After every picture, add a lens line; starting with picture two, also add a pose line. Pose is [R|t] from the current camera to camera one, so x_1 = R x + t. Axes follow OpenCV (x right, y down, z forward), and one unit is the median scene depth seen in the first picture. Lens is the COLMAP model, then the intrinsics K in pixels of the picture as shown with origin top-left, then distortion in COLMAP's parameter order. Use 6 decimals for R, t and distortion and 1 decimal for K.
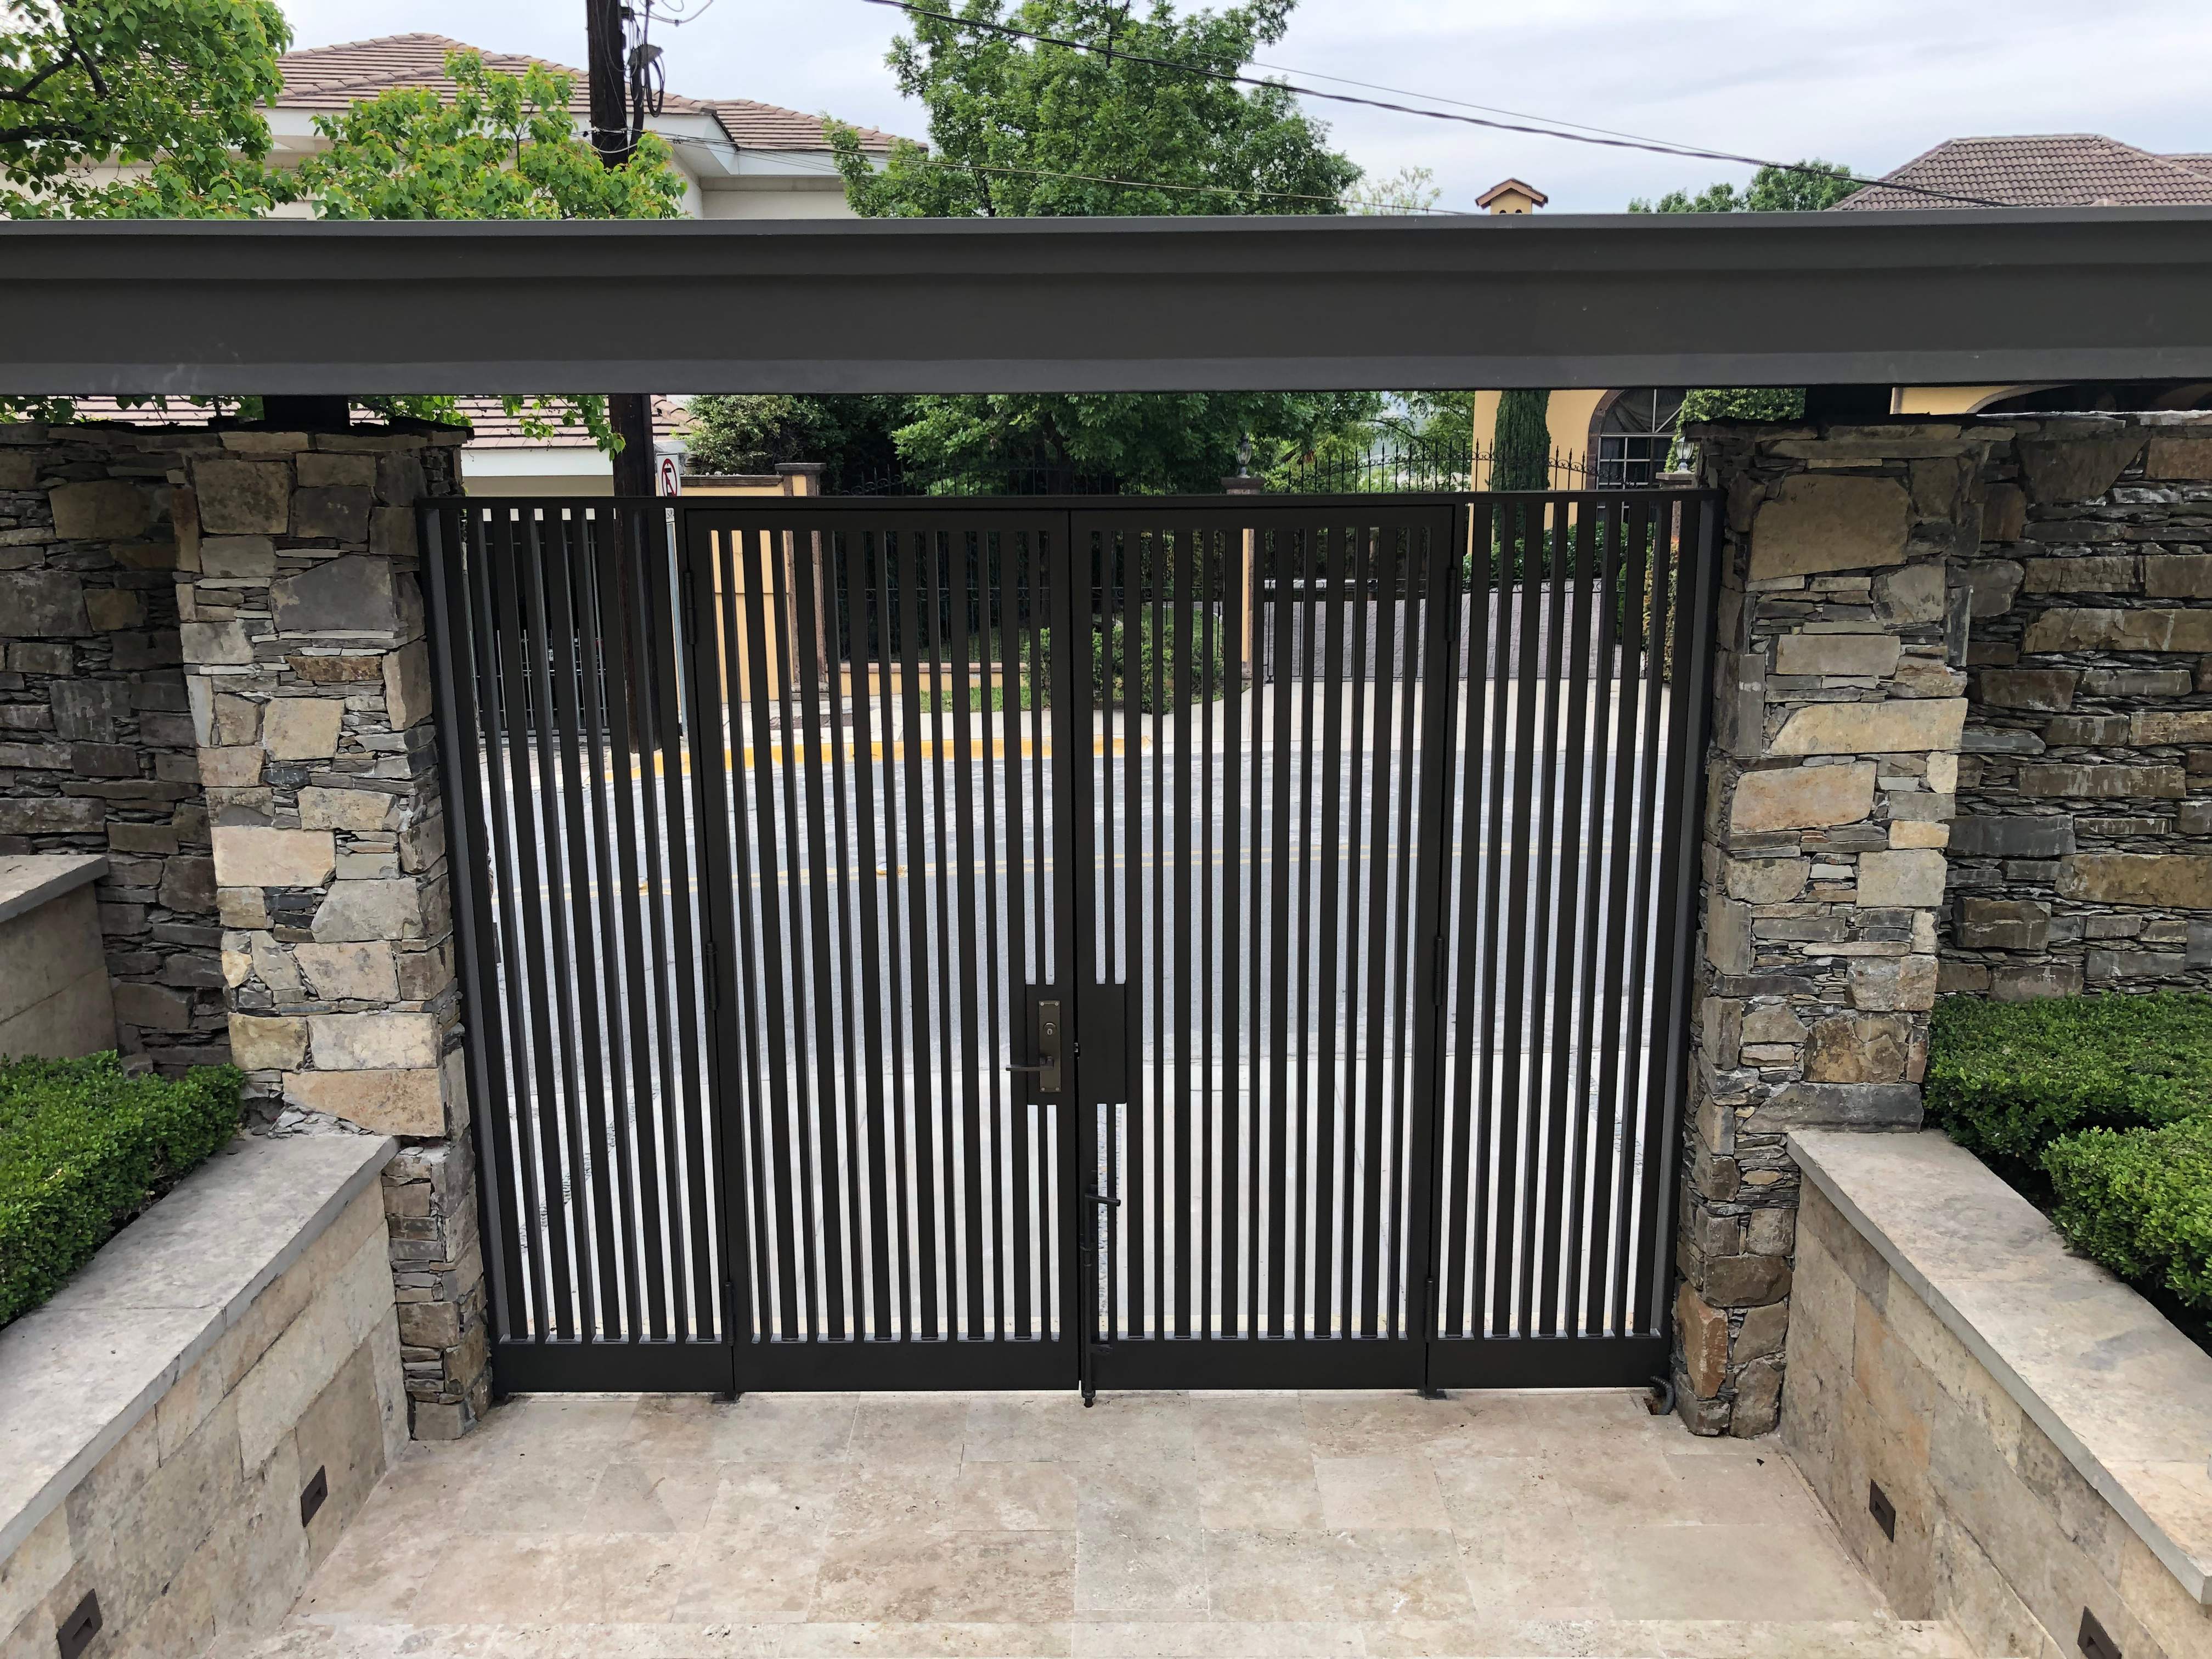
lens RADIAL K [[1816.5, 0, 1115.1], [0, 1816.5, 837.2], [0, 0, 1]] dist [0.100923, -0.139236]
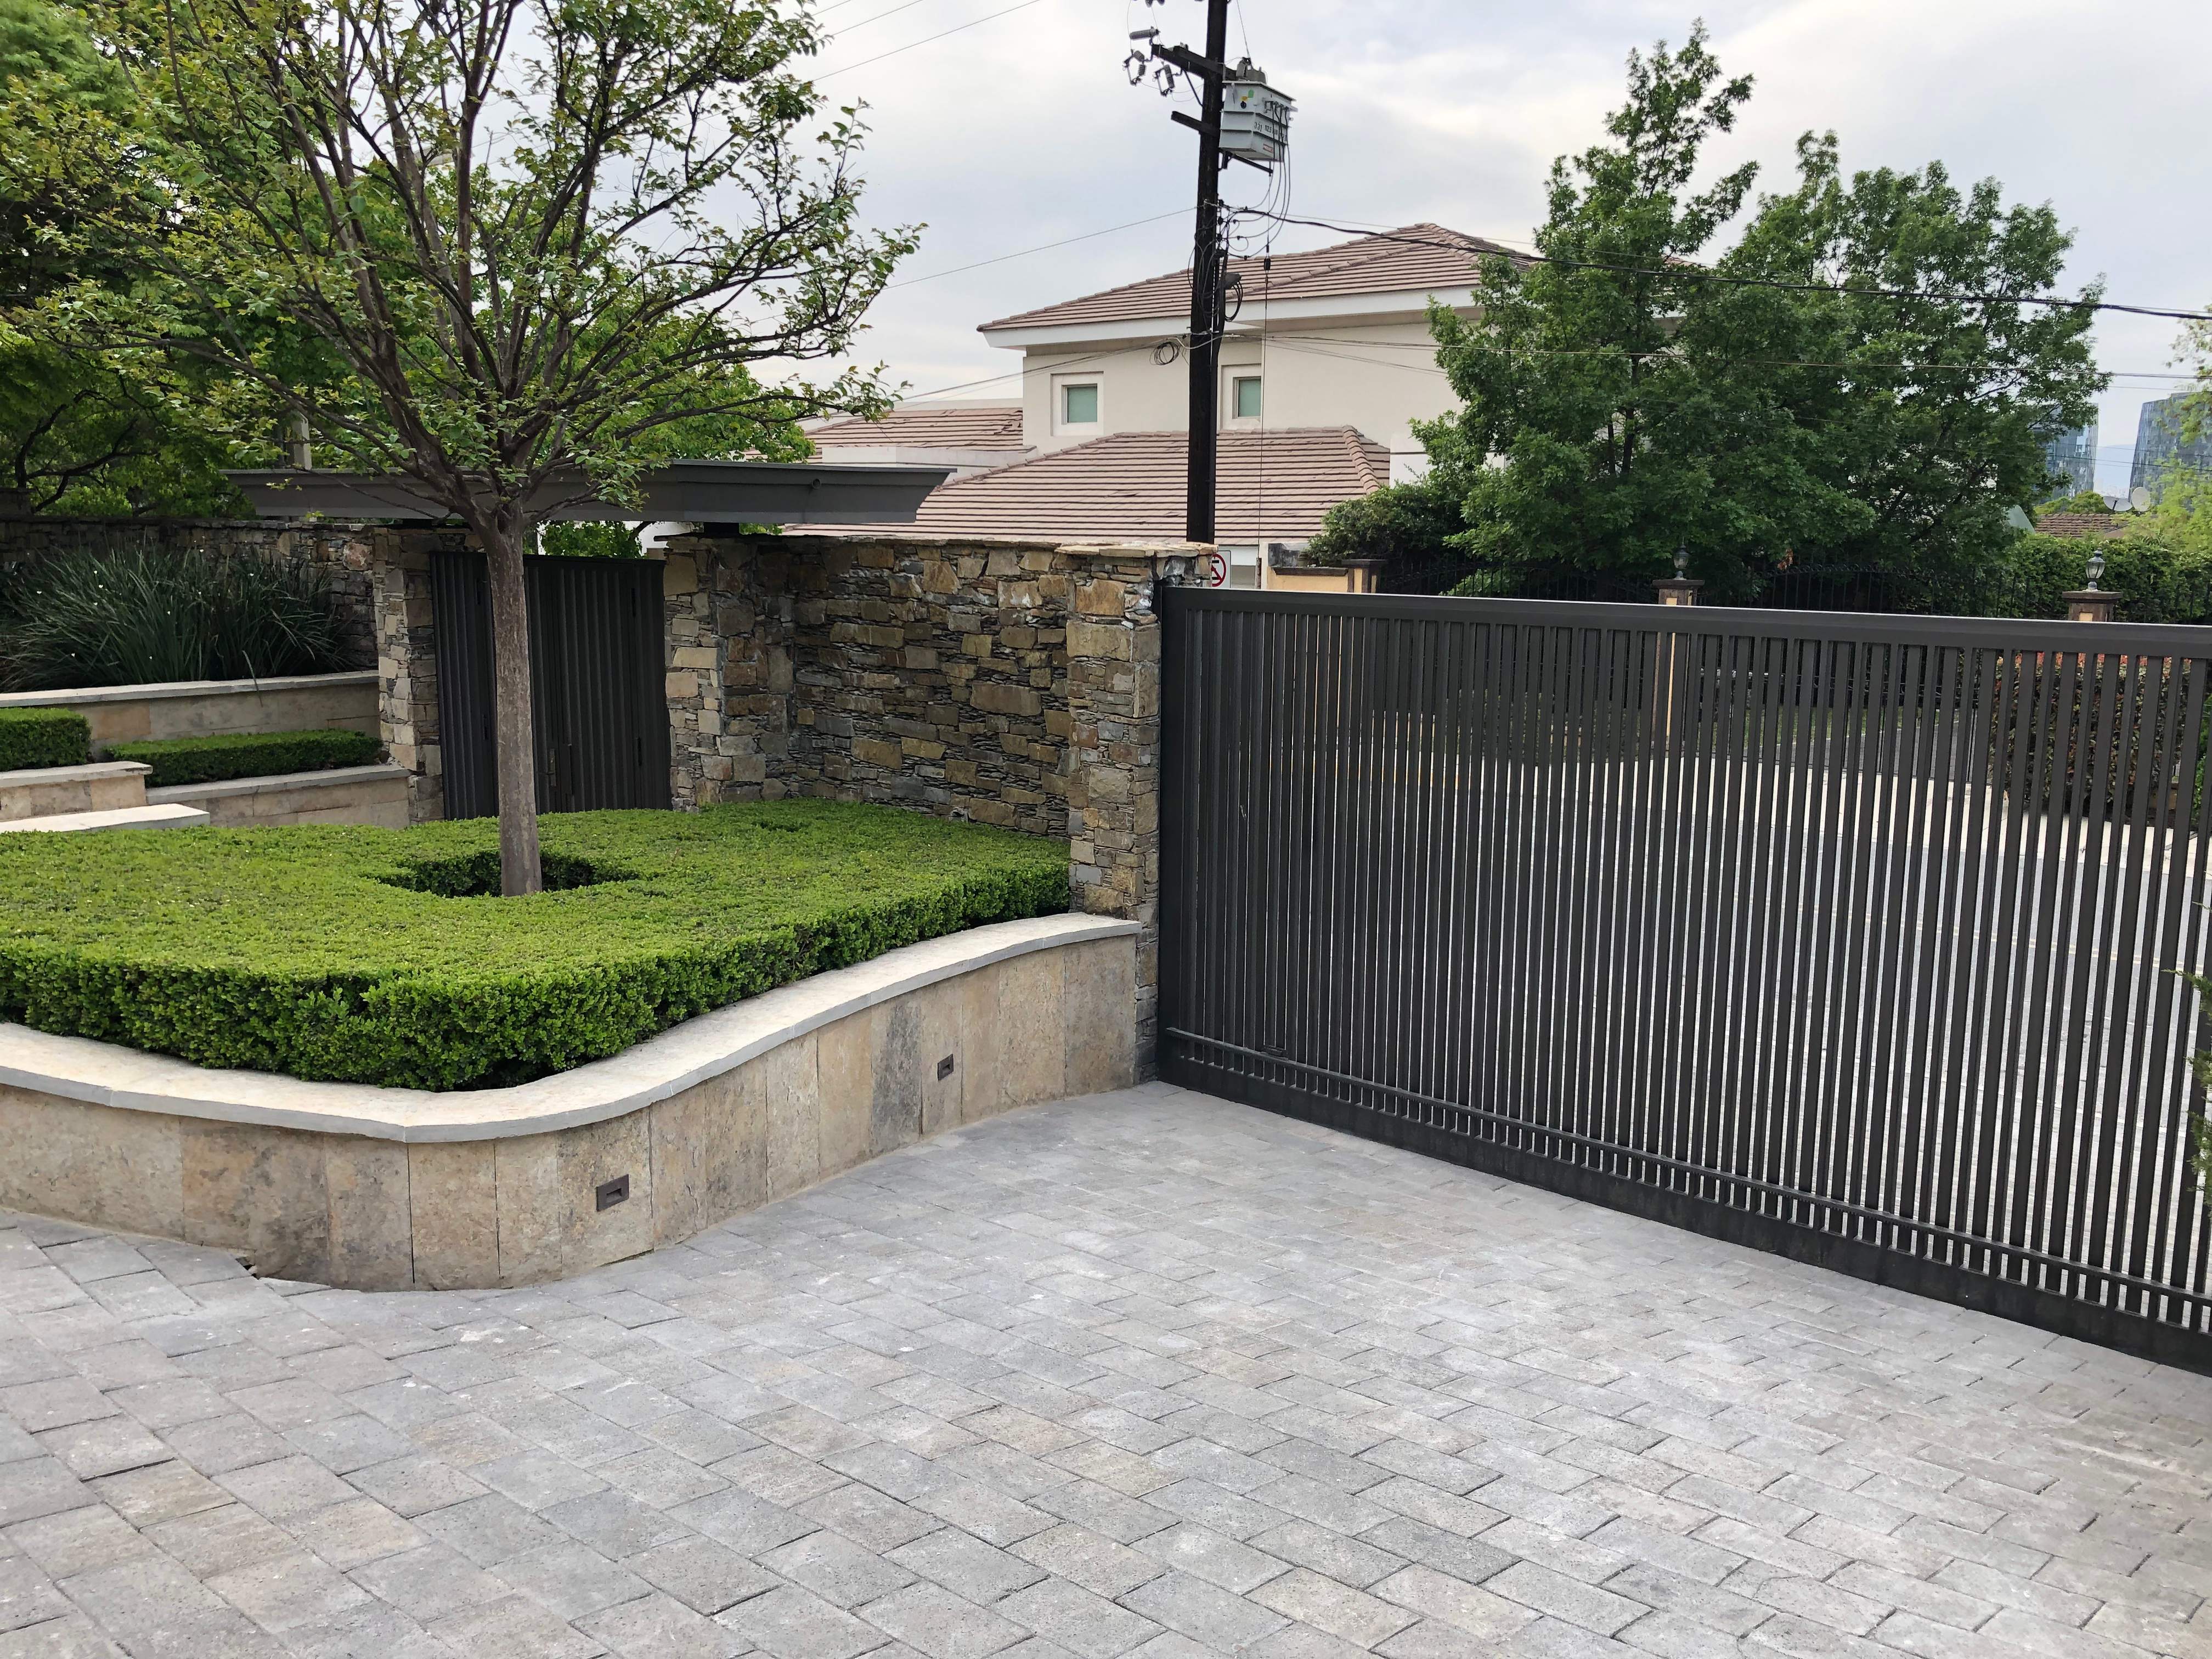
lens RADIAL K [[1816.5, 0, 1115.1], [0, 1816.5, 837.2], [0, 0, 1]] dist [0.100923, -0.139236]
pose [[0.765345, 0.125210, -0.631324, 2.189755], [-0.162442, 0.986717, -0.001231, 0.081077], [0.622784, 0.103496, 0.775518, -0.474952]]
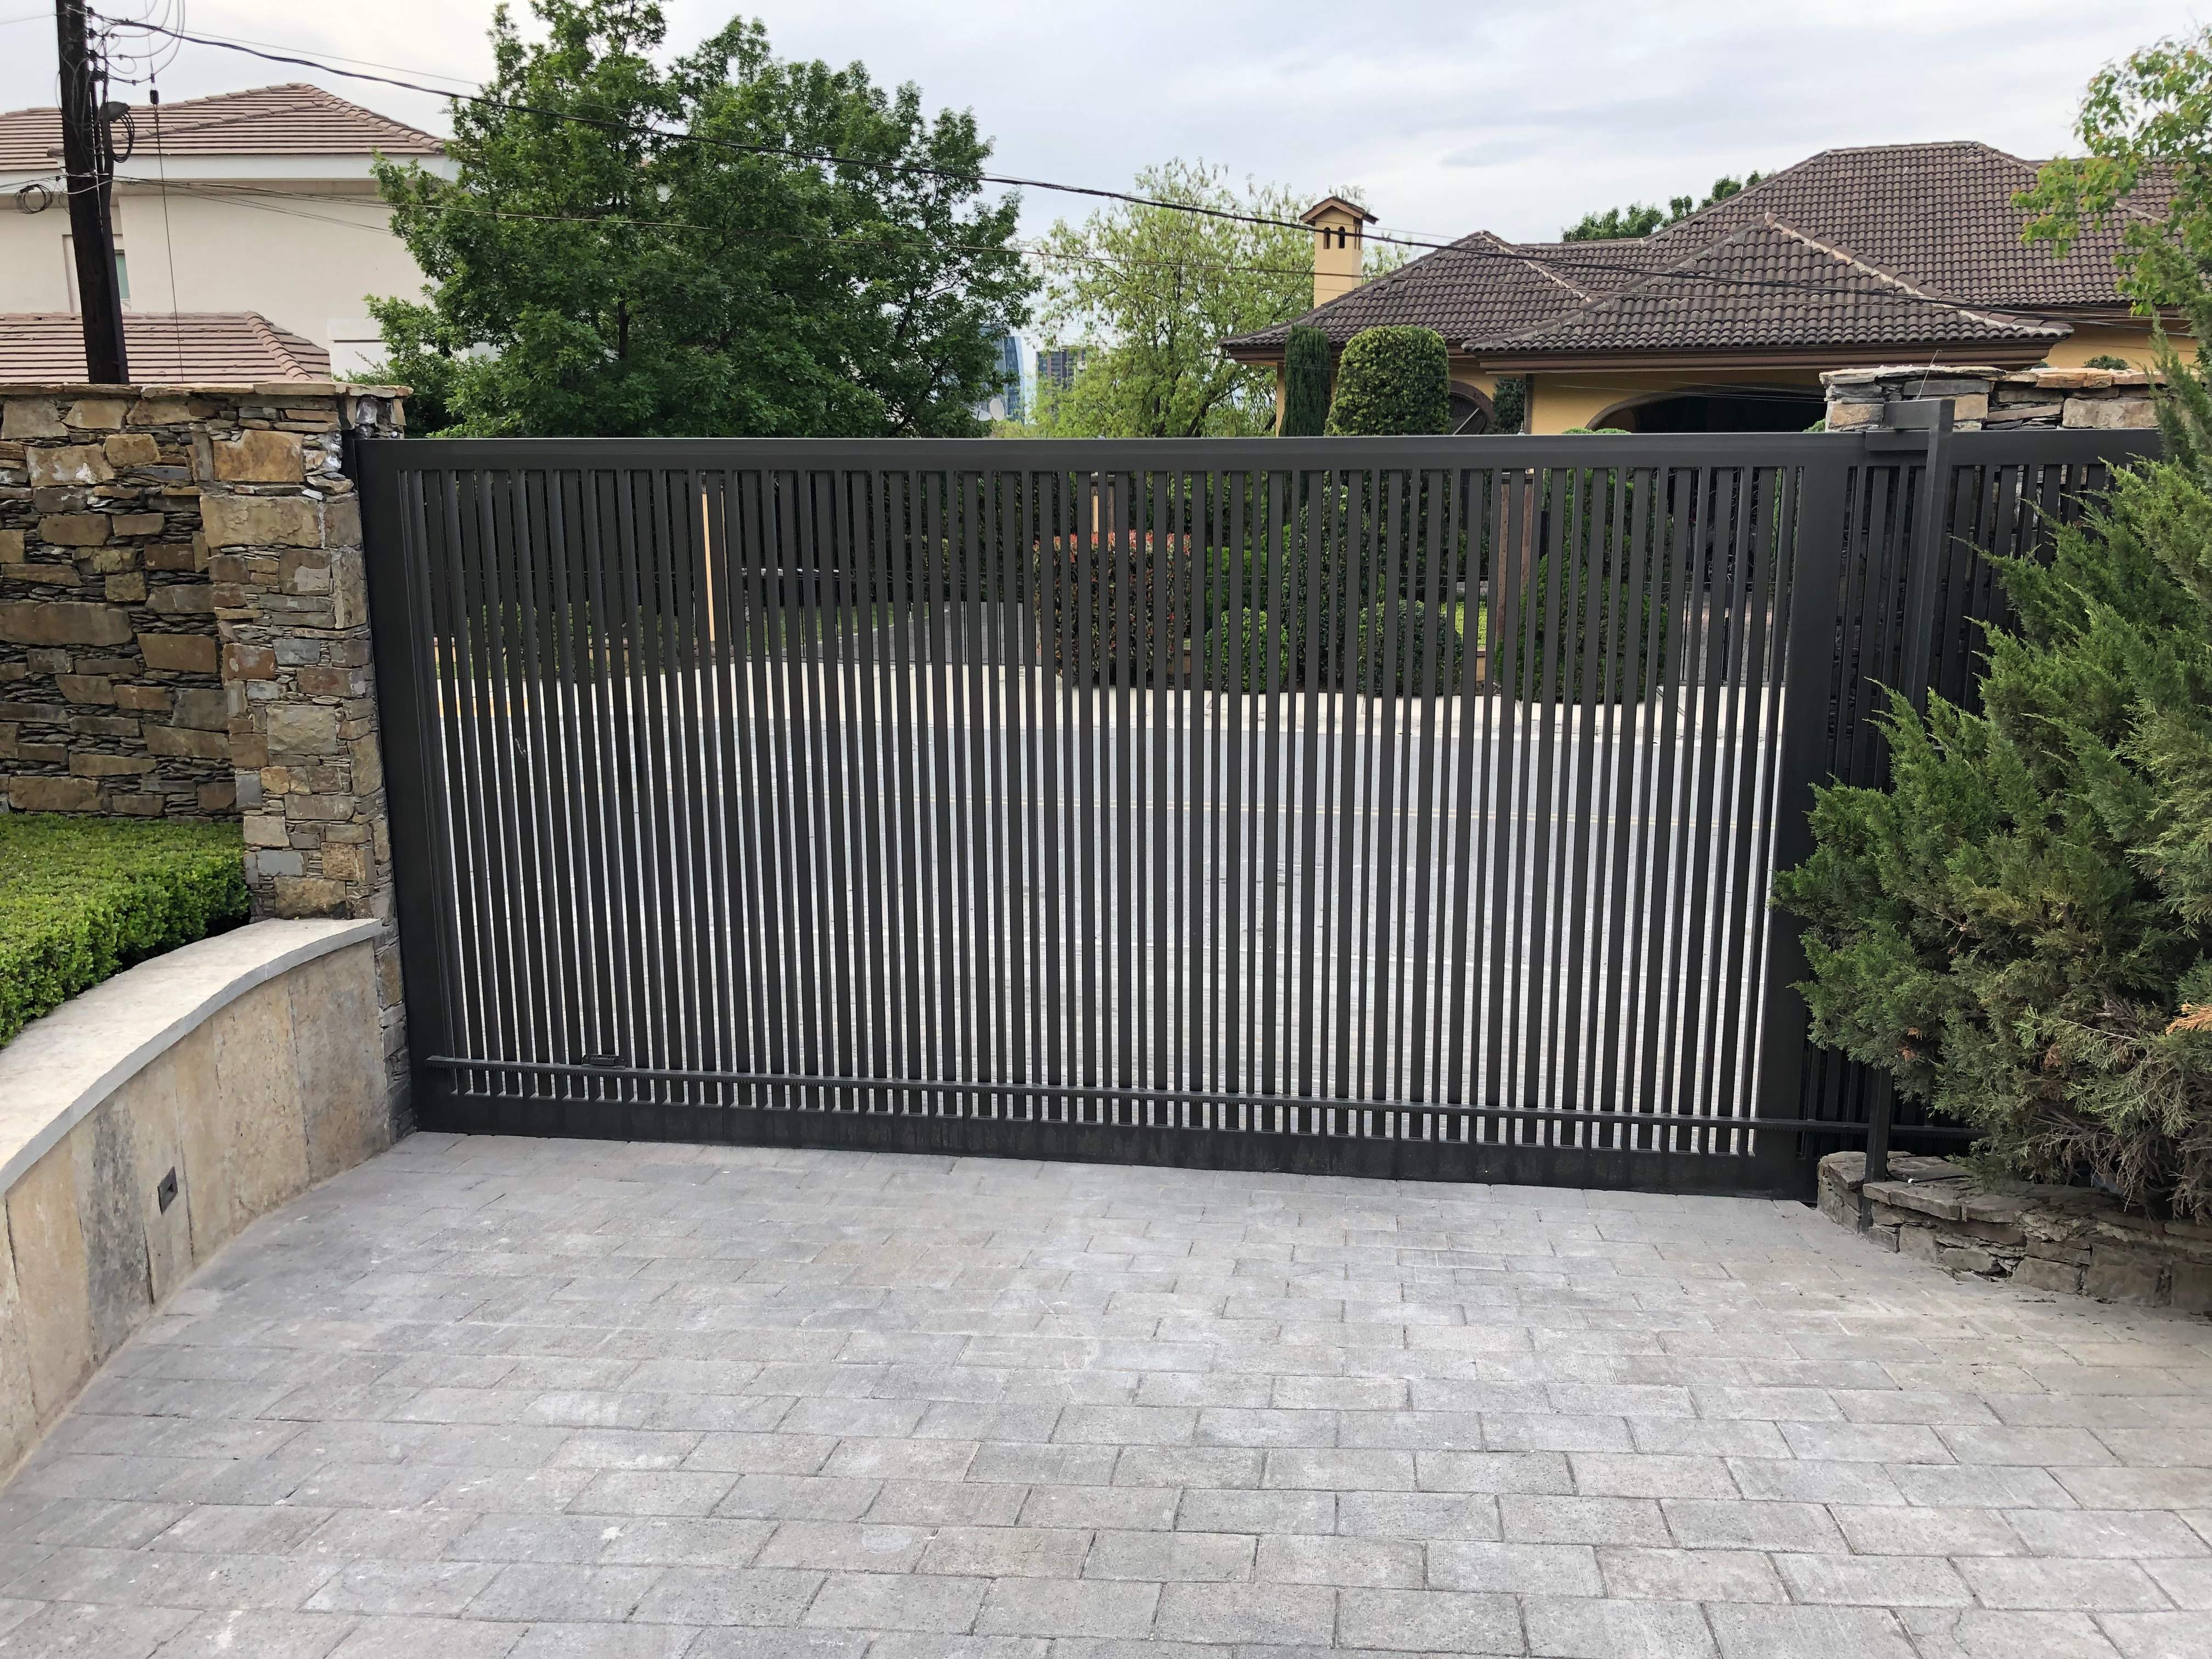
lens RADIAL K [[1828.7, 0, 1106.0], [0, 1828.7, 829.5], [0, 0, 1]] dist [0.016975, 0.008073]
pose [[0.994117, 0.023288, -0.105777, 1.713237], [-0.025596, 0.999462, -0.020519, 0.109342], [0.105243, 0.023106, 0.994178, -0.275821]]
